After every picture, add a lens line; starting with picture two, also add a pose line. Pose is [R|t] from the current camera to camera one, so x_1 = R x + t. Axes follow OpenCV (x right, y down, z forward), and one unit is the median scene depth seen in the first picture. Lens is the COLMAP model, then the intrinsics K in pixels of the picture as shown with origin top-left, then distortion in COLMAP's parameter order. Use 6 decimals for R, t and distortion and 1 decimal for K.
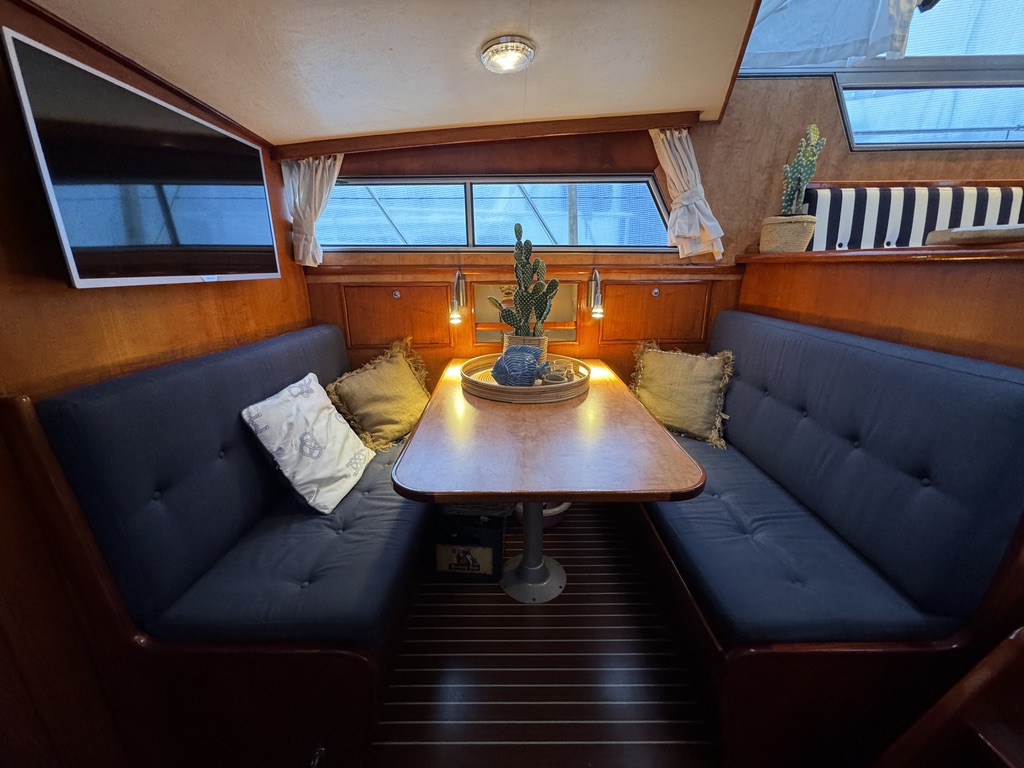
lens RADIAL K [[407.1, 0, 509.7], [0, 407.1, 386.0], [0, 0, 1]] dist [-0.004424, 0.000485]
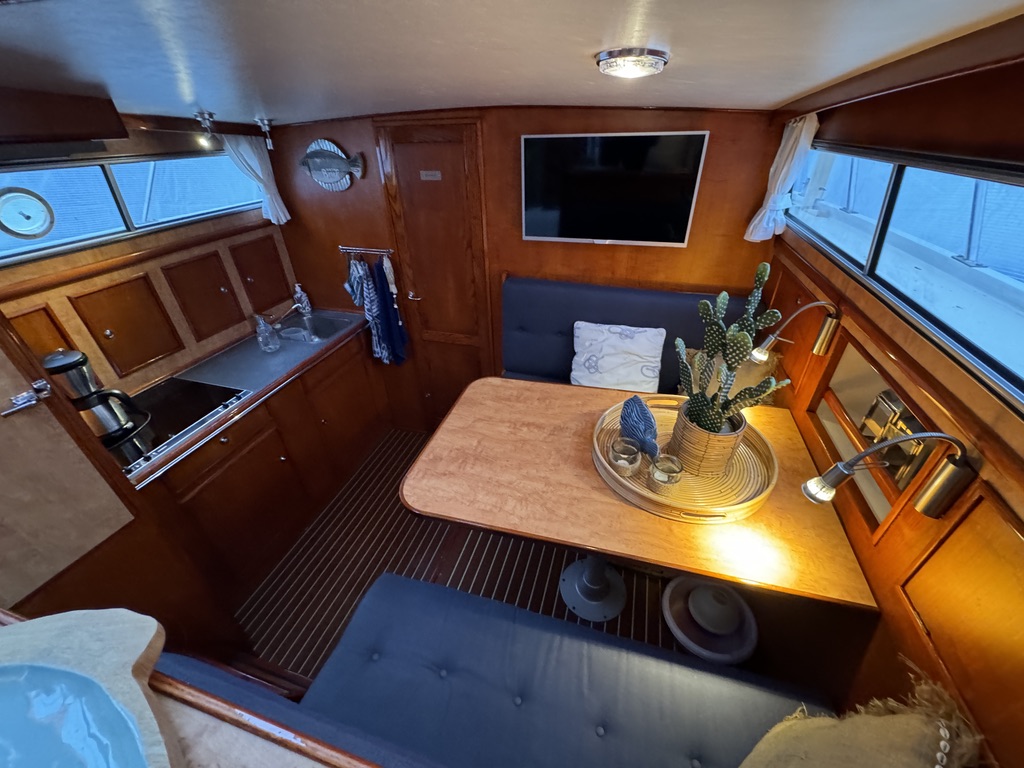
lens RADIAL K [[407.1, 0, 508.9], [0, 407.1, 382.8], [0, 0, 1]] dist [-0.004424, 0.000485]
pose [[-0.282003, 0.524382, -0.803429, 0.865723], [-0.248837, 0.768783, 0.589112, -0.629077], [0.926582, 0.366054, -0.086314, 0.910681]]
